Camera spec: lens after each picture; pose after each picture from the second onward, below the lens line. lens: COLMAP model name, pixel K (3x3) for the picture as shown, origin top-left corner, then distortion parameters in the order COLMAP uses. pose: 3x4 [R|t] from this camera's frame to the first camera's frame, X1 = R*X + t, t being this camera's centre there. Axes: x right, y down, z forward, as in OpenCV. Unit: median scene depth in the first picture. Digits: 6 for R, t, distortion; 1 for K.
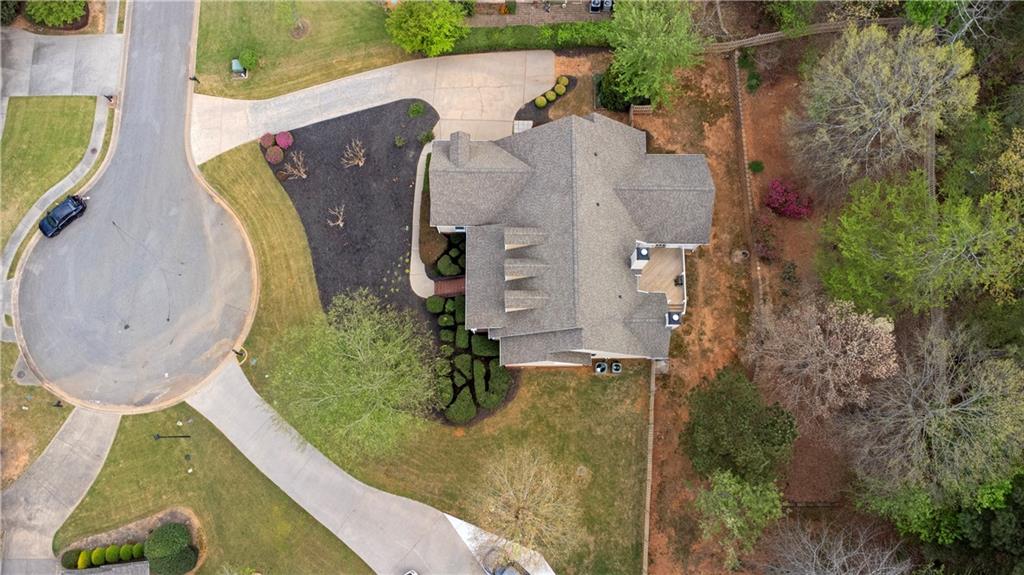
lens RADIAL K [[760.6, 0, 514.0], [0, 760.6, 312.0], [0, 0, 1]] dist [0.009499, 0.001983]
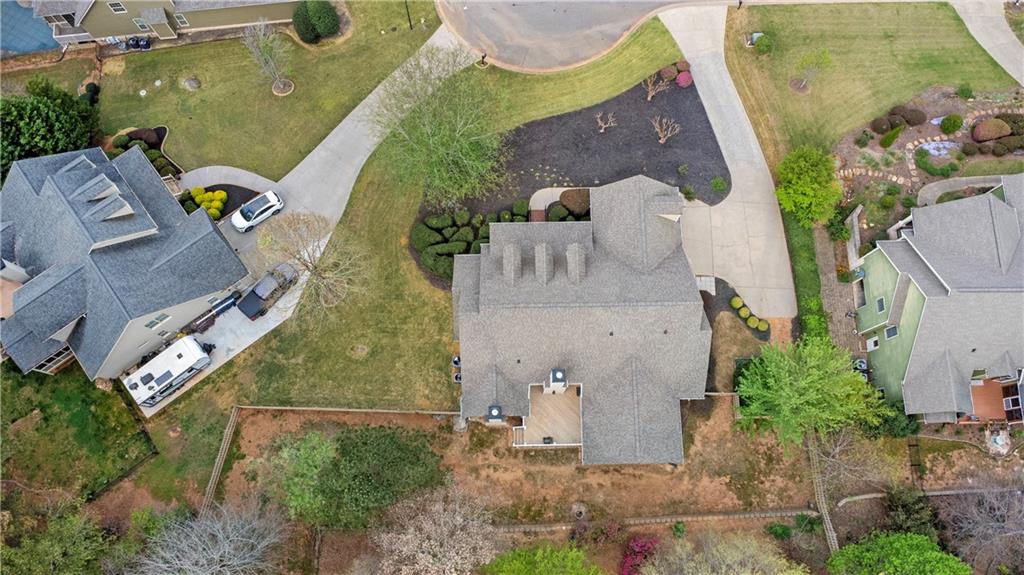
lens RADIAL K [[760.6, 0, 514.0], [0, 760.6, 312.0], [0, 0, 1]] dist [0.009499, 0.001983]
pose [[0.012800, 0.965888, -0.258645, 0.293401], [-0.982892, 0.059685, 0.174246, -0.167519], [0.183739, 0.251989, 0.950127, 0.039861]]
